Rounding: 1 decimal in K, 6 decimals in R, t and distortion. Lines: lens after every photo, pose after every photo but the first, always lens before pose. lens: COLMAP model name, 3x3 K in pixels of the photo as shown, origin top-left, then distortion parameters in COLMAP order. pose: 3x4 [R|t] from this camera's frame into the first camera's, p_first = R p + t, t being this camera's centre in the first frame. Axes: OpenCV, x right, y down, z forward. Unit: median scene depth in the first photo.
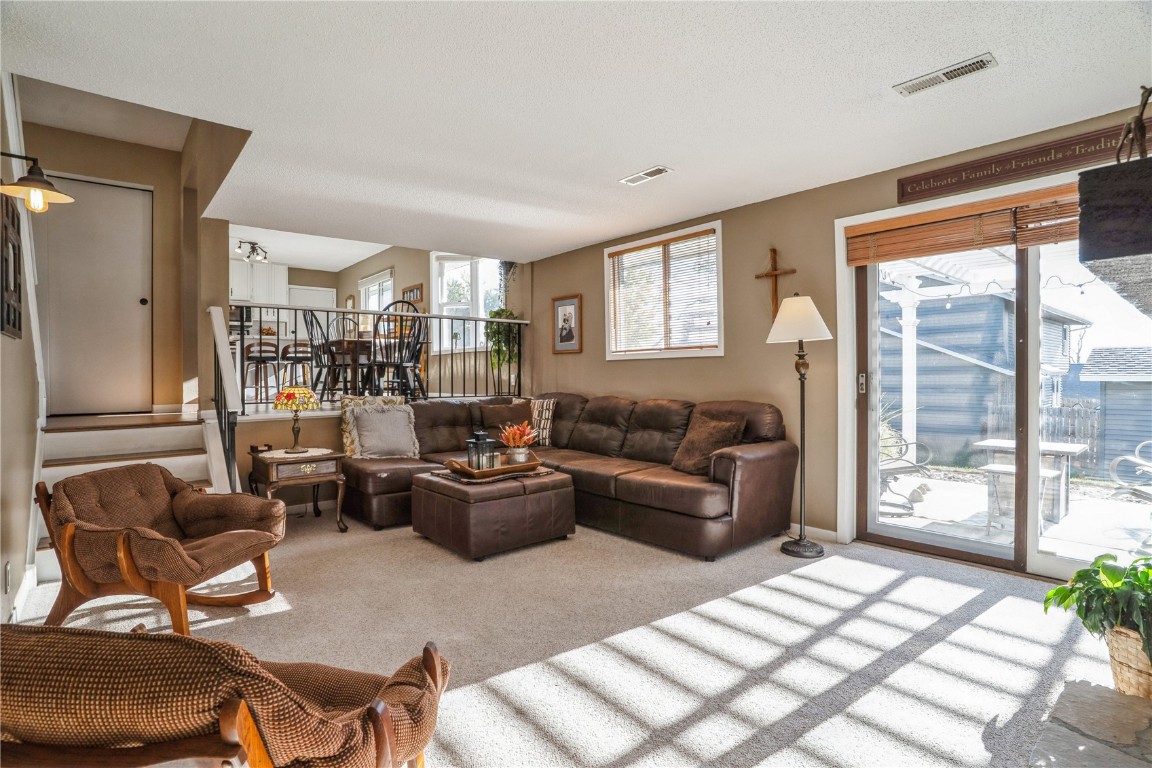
lens RADIAL K [[568.6, 0, 570.5], [0, 568.6, 397.8], [0, 0, 1]] dist [-0.086278, 0.041735]
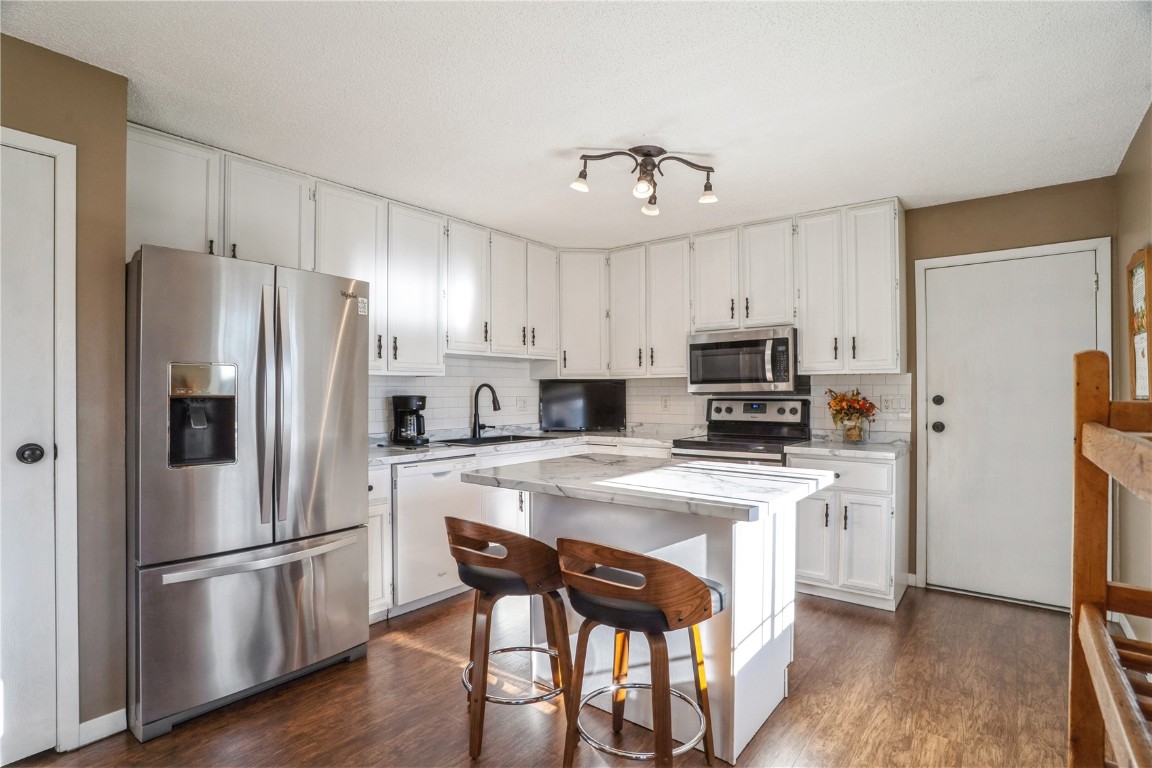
lens RADIAL K [[568.6, 0, 570.5], [0, 568.6, 397.8], [0, 0, 1]] dist [-0.086278, 0.041735]
pose [[0.202282, 0.019694, -0.979129, -0.598609], [-0.040195, 0.999122, 0.011792, -0.314455], [0.978502, 0.036971, 0.202896, 1.974608]]
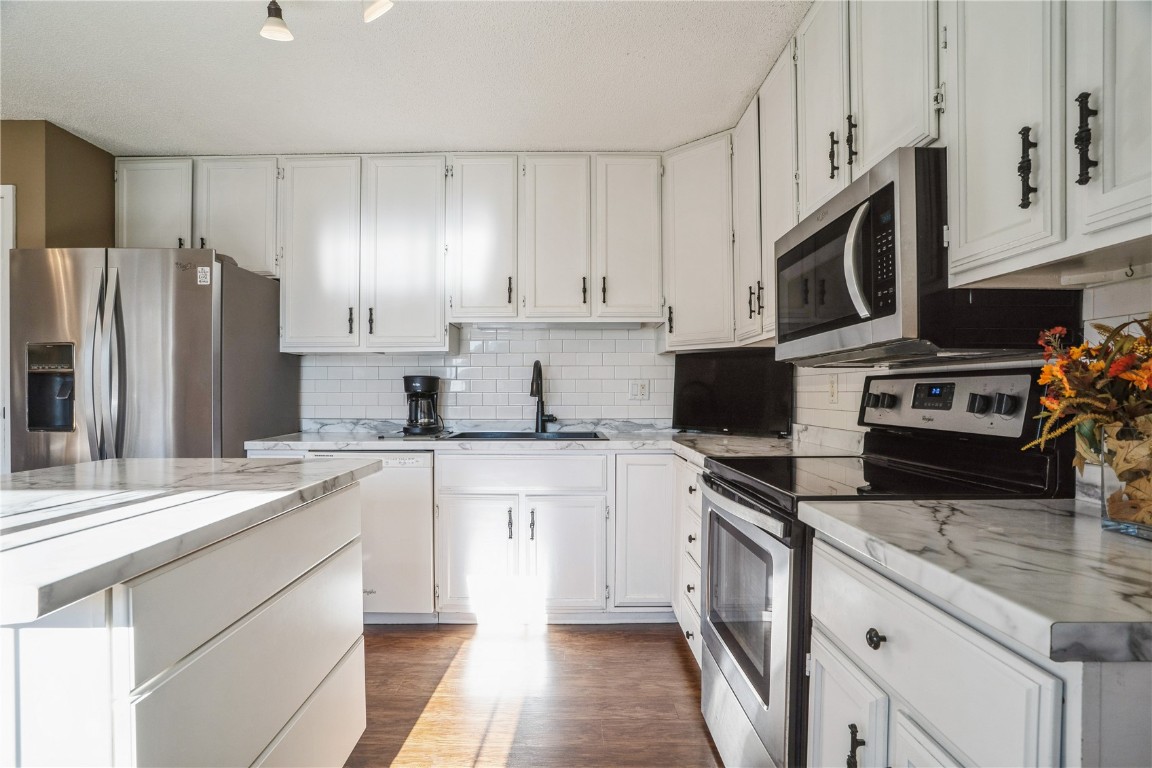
lens RADIAL K [[568.6, 0, 570.5], [0, 568.6, 397.8], [0, 0, 1]] dist [-0.086278, 0.041735]
pose [[-0.635586, 0.022107, -0.771713, -1.082349], [-0.022645, 0.998626, 0.047258, -0.308232], [0.771698, 0.047512, -0.634213, 2.568834]]
